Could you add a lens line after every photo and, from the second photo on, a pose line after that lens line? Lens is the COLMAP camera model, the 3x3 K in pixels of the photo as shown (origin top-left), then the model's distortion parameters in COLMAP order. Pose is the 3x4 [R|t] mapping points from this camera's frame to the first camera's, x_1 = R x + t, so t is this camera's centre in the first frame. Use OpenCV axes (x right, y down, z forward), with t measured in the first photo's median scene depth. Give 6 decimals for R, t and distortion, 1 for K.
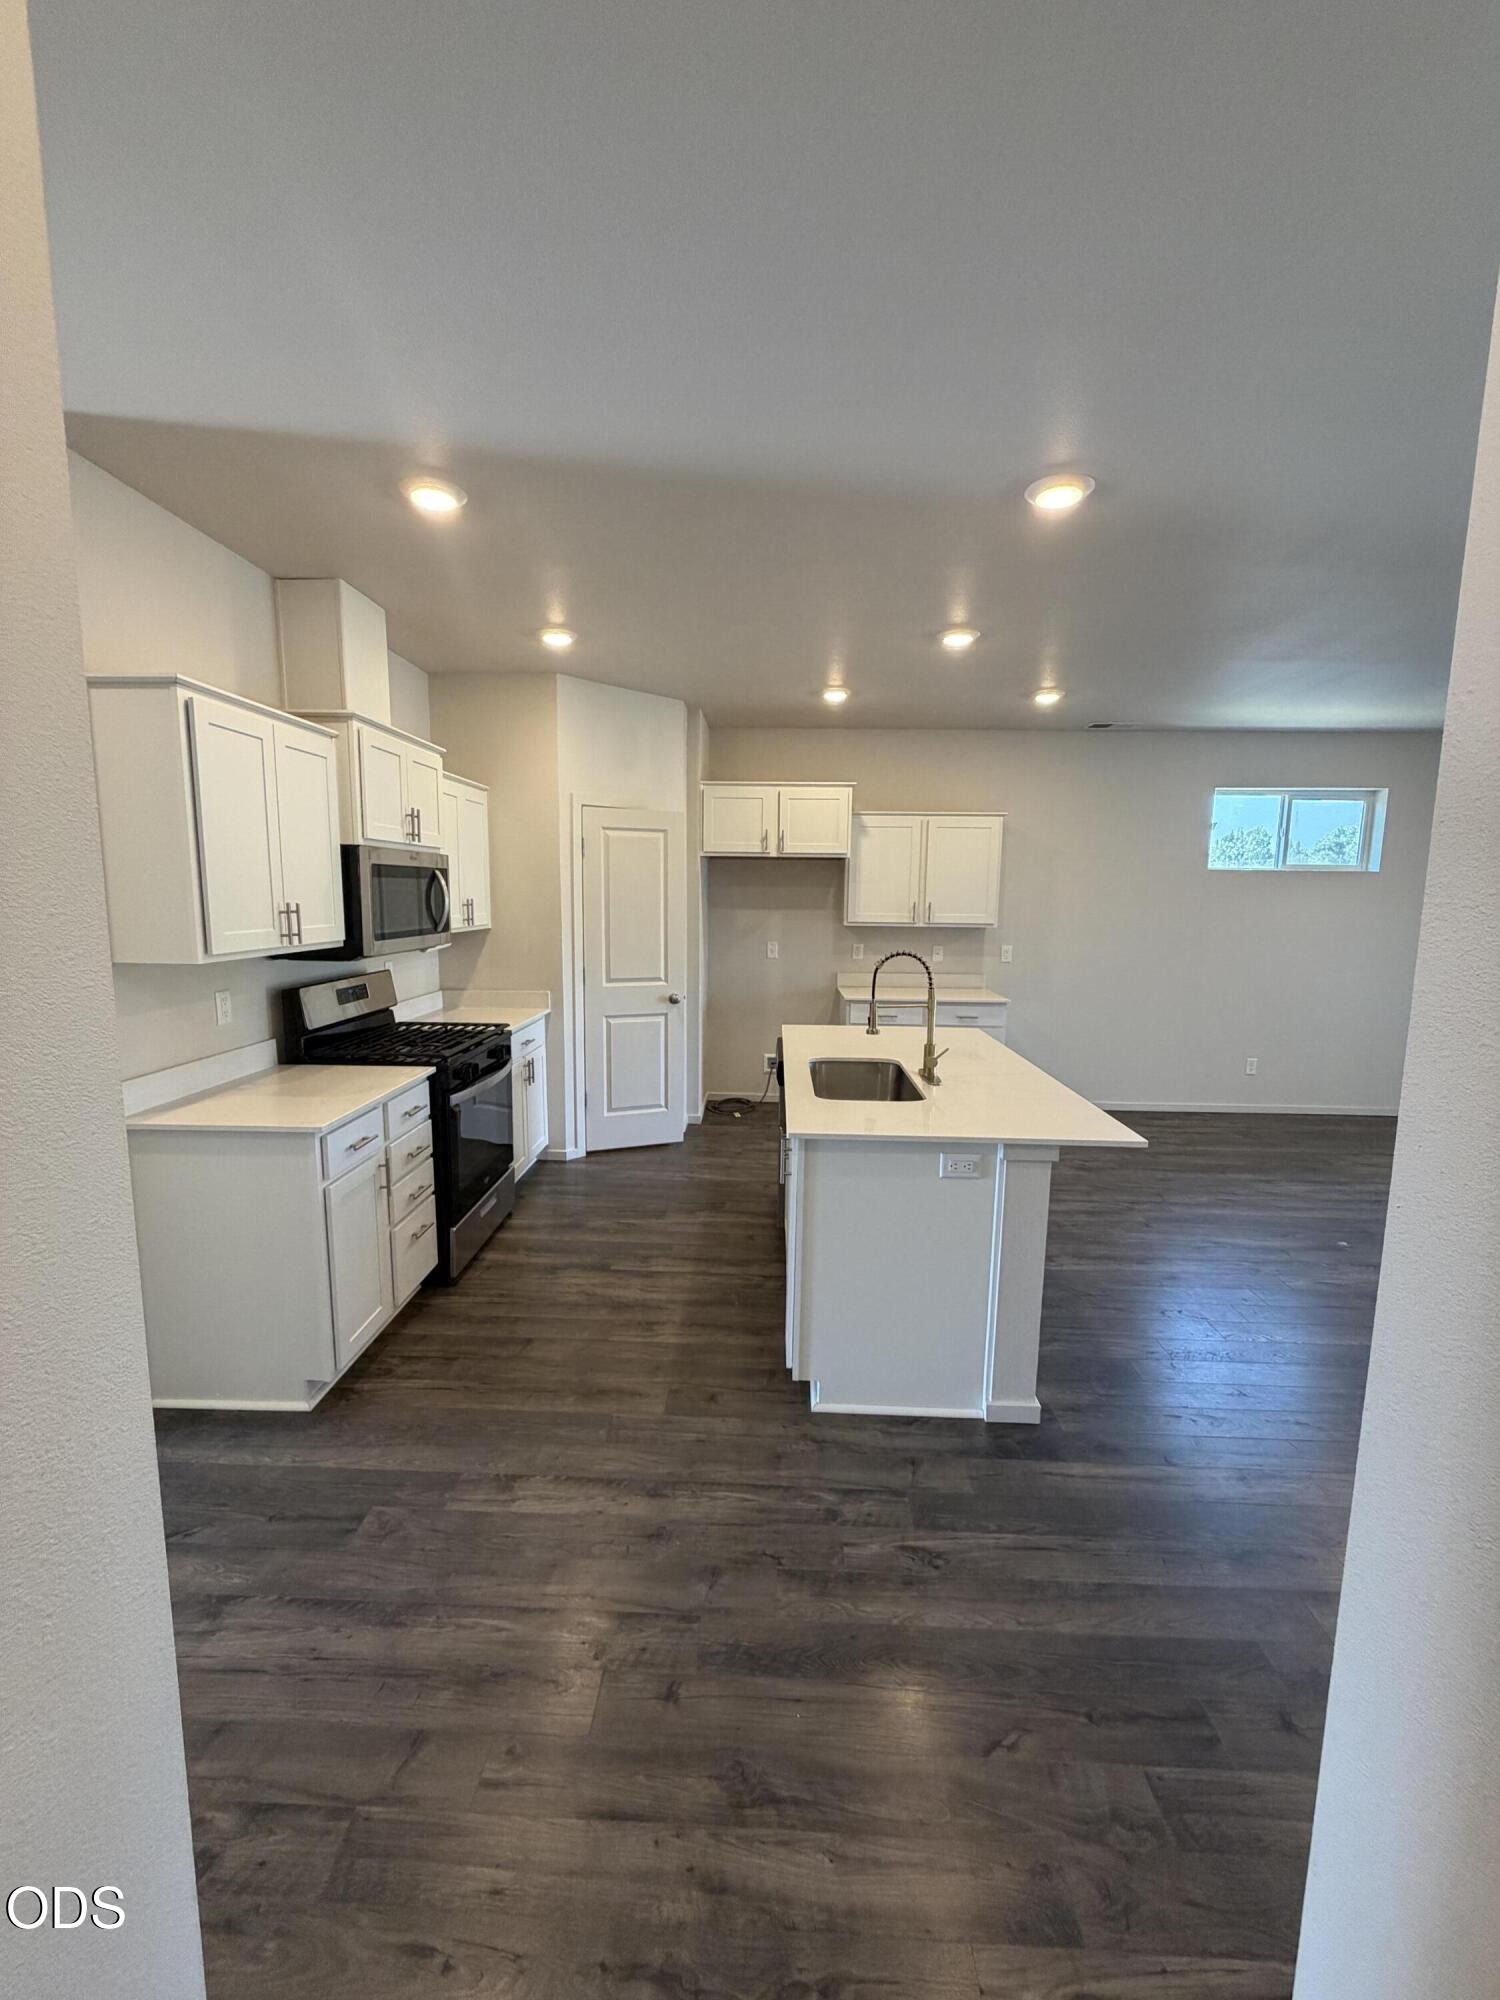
lens RADIAL K [[797.4, 0, 750.0], [0, 797.4, 1000.0], [0, 0, 1]] dist [-0.000717, -0.000340]
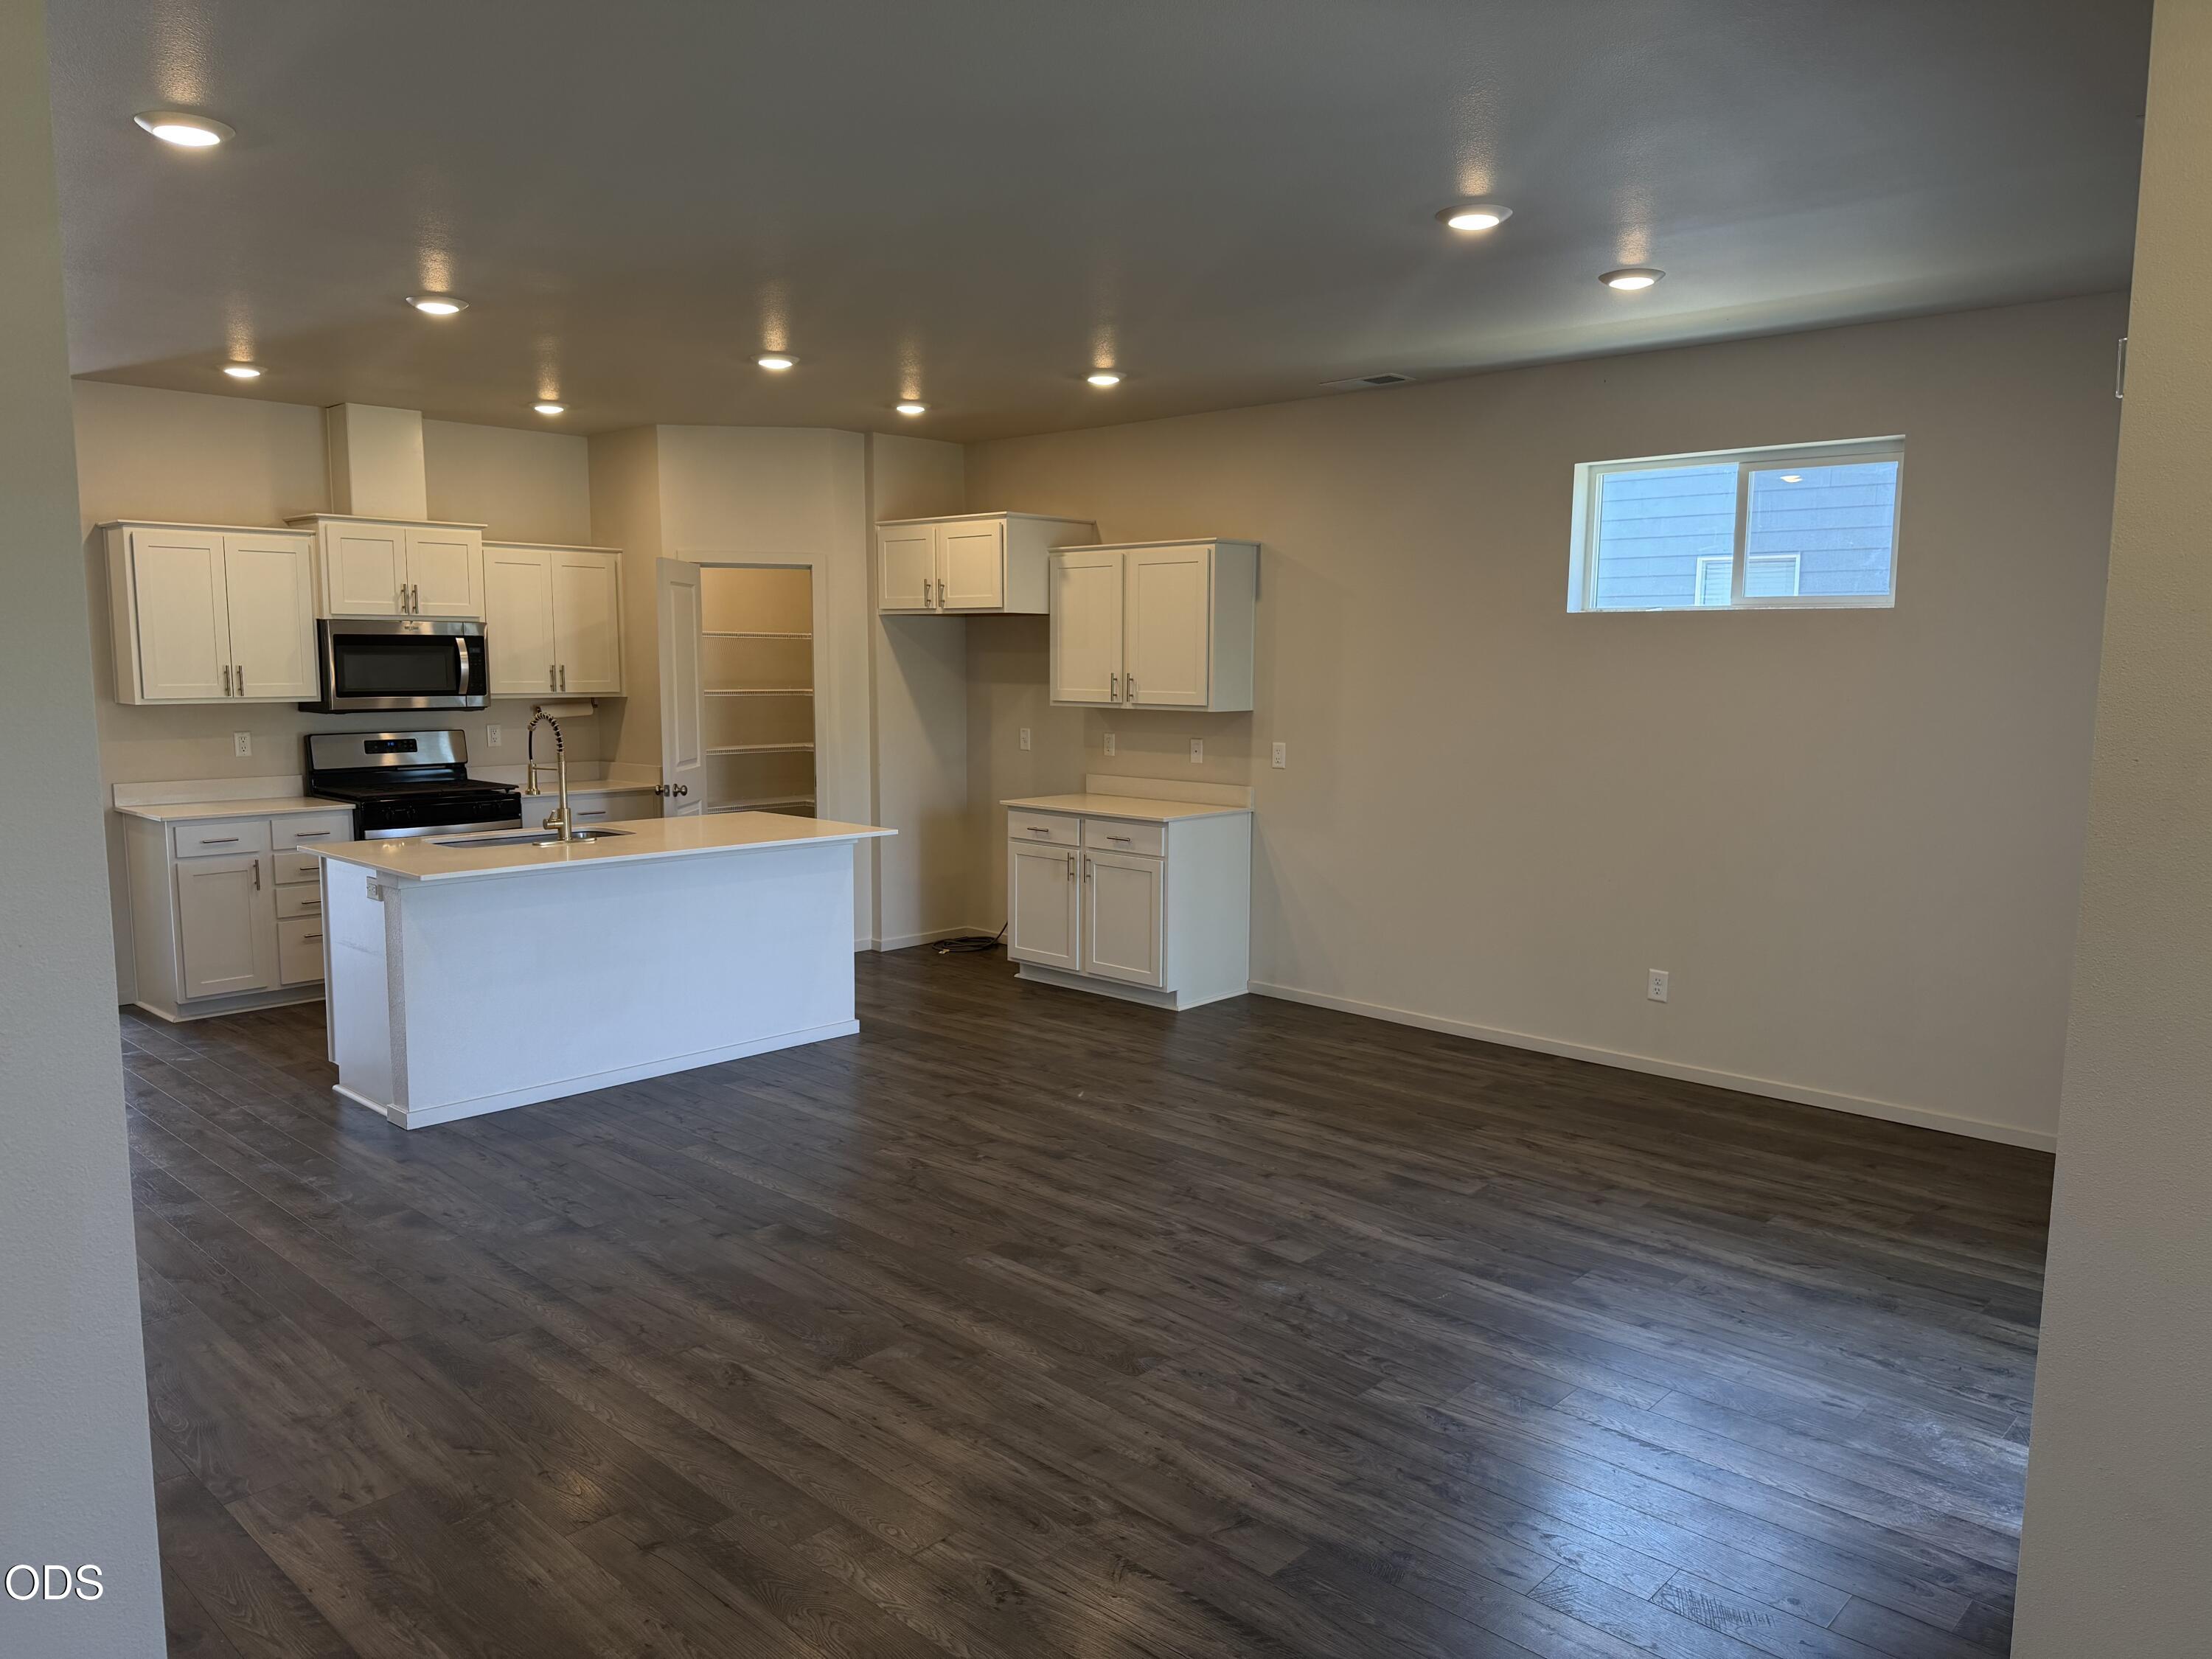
lens RADIAL K [[1536.1, 0, 1106.0], [0, 1536.1, 829.5], [0, 0, 1]] dist [0.124691, -0.185725]
pose [[0.752283, 0.067660, -0.655357, 1.222715], [-0.085856, 0.996298, 0.004306, 0.009859], [0.653223, 0.053027, 0.755307, -0.016961]]
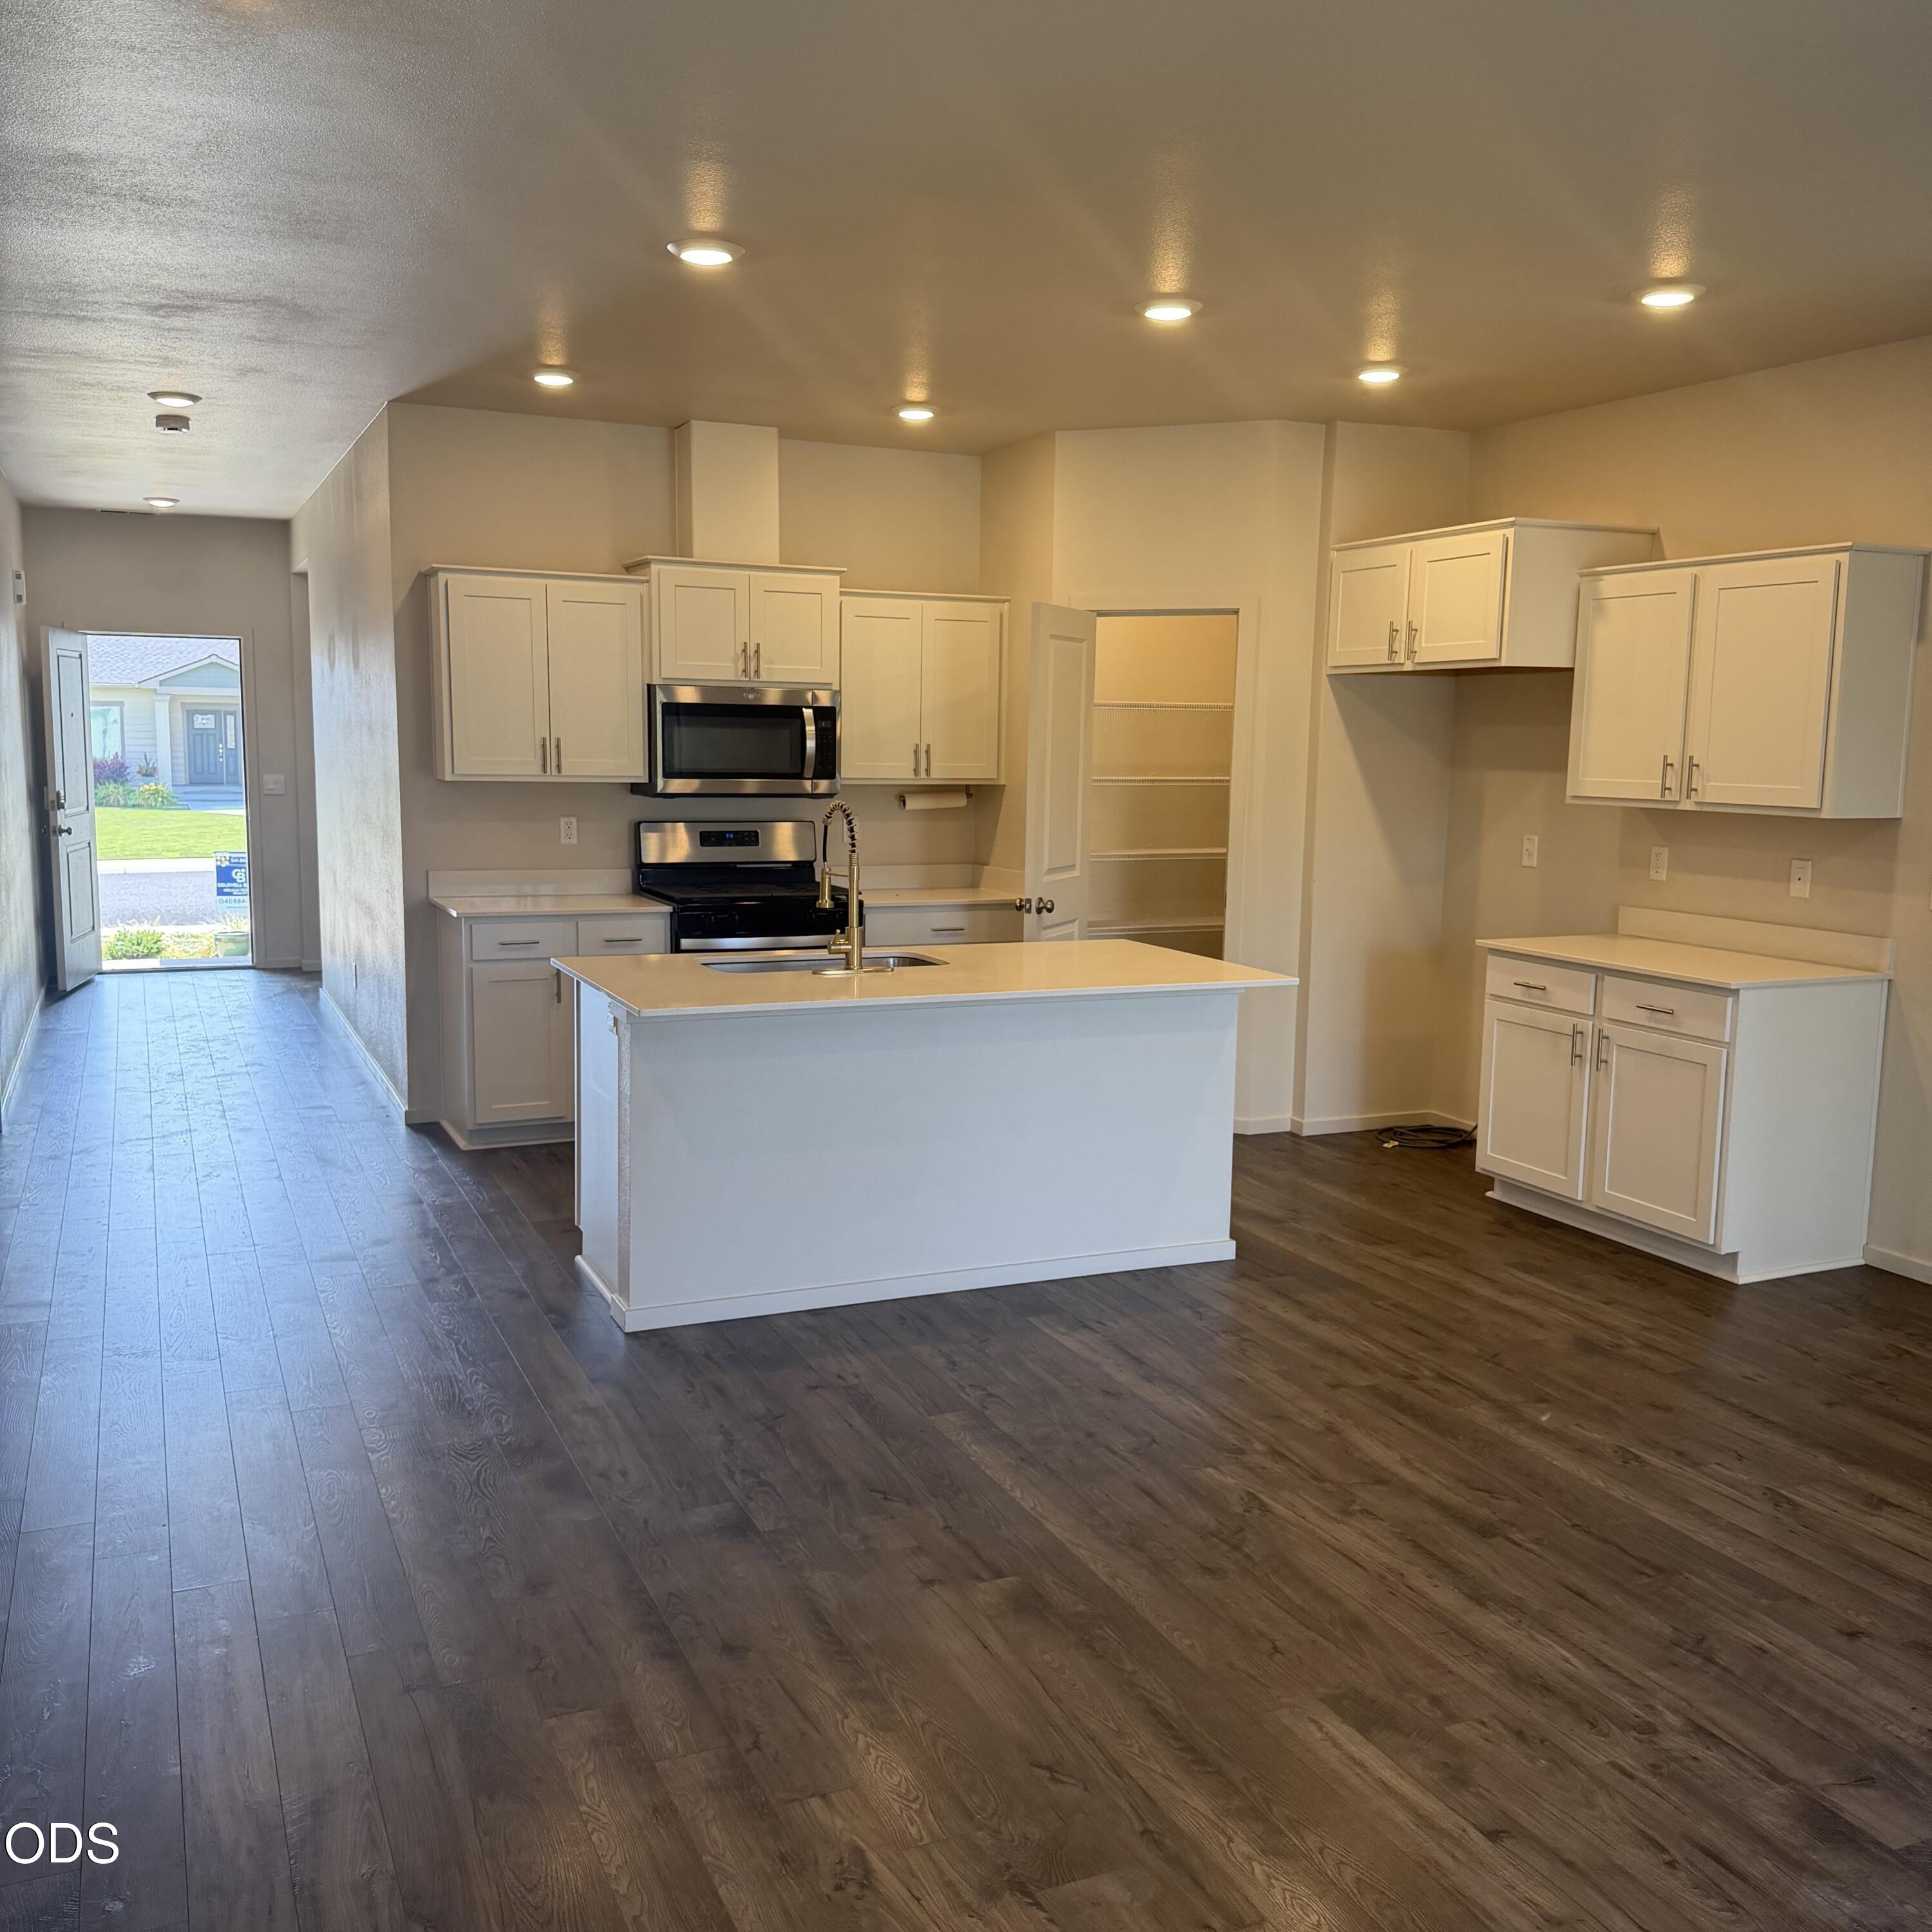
lens RADIAL K [[1786.1, 0, 966.0], [0, 1786.1, 966.0], [0, 0, 1]] dist [0.156545, -0.300804]
pose [[0.443441, 0.109972, -0.889531, 1.086684], [-0.130368, 0.989804, 0.057379, -0.011131], [0.886772, 0.090523, 0.453257, 0.199530]]
